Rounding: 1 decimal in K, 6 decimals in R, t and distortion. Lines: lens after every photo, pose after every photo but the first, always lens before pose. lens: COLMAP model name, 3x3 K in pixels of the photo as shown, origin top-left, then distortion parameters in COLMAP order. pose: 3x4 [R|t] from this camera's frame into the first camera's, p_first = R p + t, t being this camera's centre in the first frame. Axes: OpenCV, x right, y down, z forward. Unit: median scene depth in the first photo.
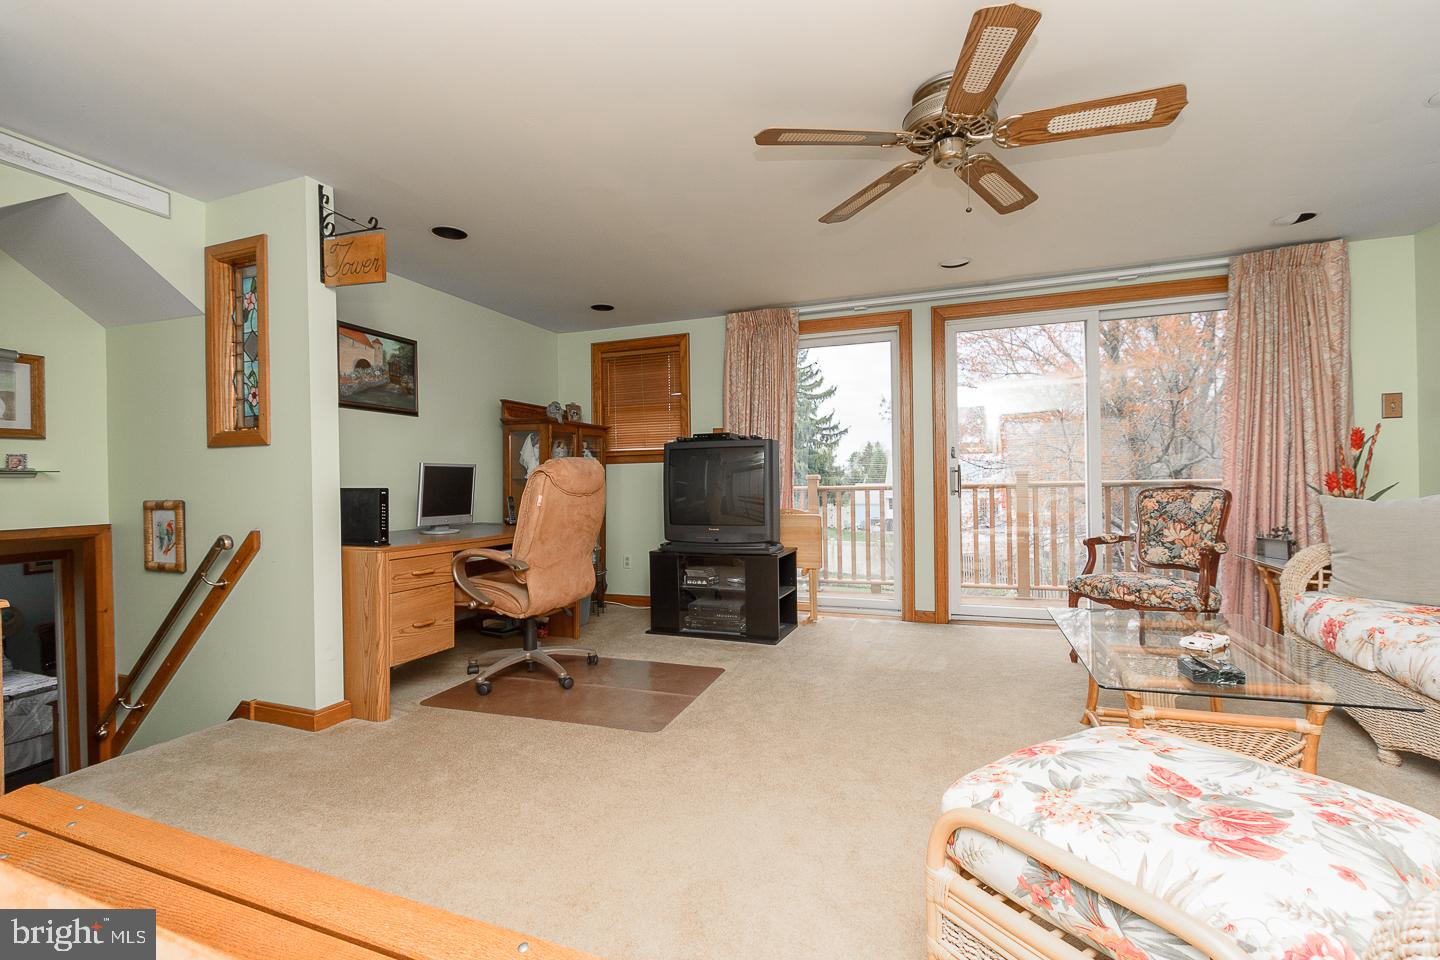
lens RADIAL K [[640.3, 0, 722.9], [0, 640.3, 483.5], [0, 0, 1]] dist [-0.001747, -0.000196]
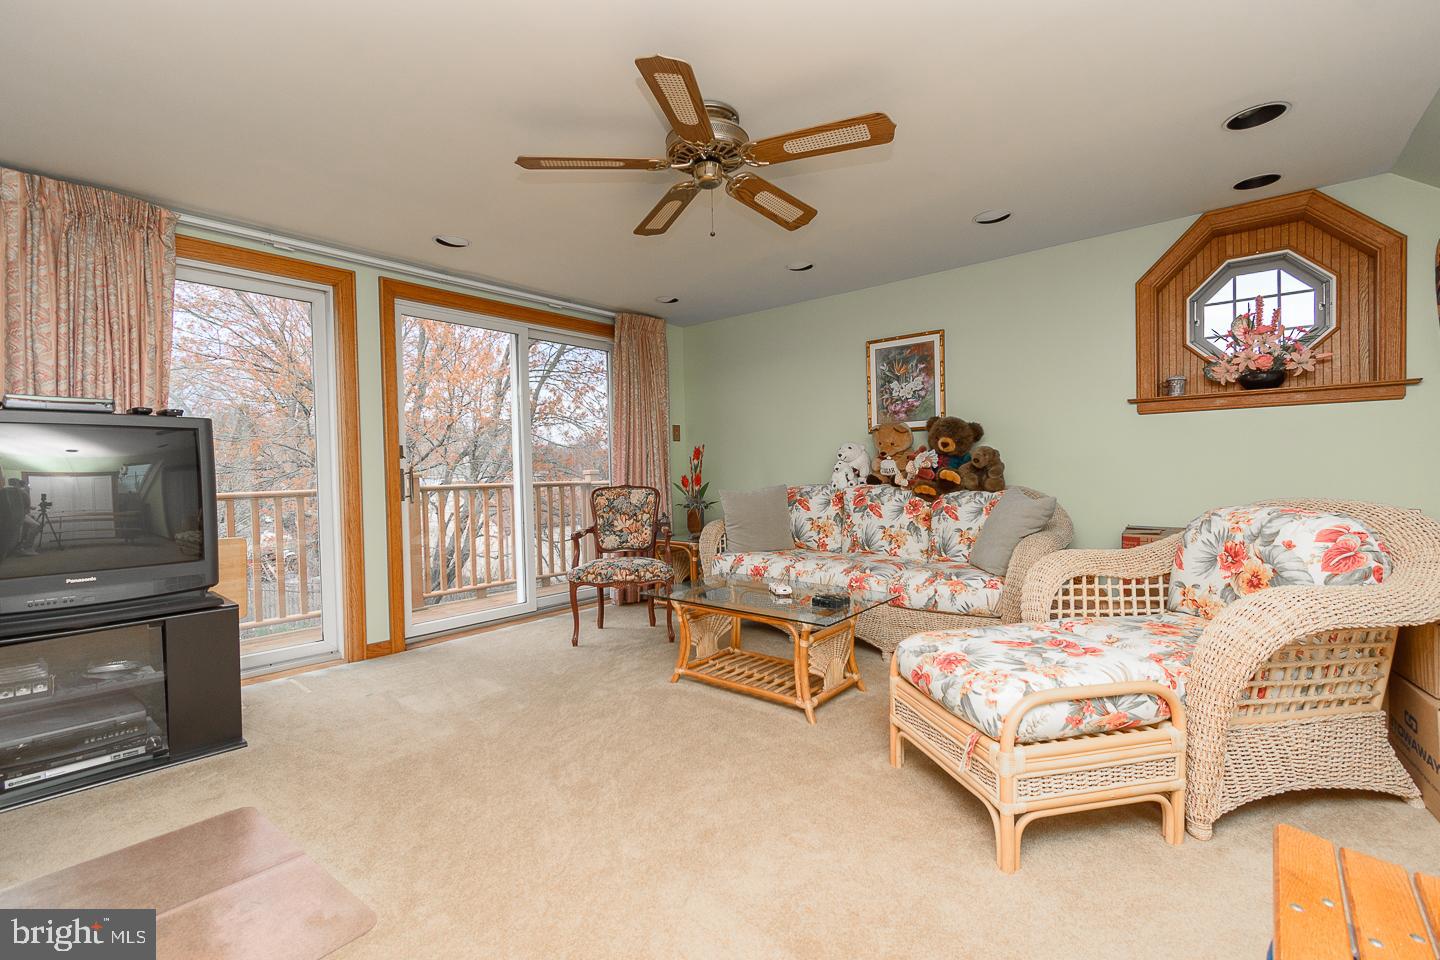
lens RADIAL K [[640.3, 0, 722.9], [0, 640.3, 483.5], [0, 0, 1]] dist [-0.001747, -0.000196]
pose [[0.320416, -0.006959, 0.947251, -0.422534], [0.018408, 0.999830, 0.001119, 0.001880], [-0.947098, 0.017078, 0.320490, 0.406865]]
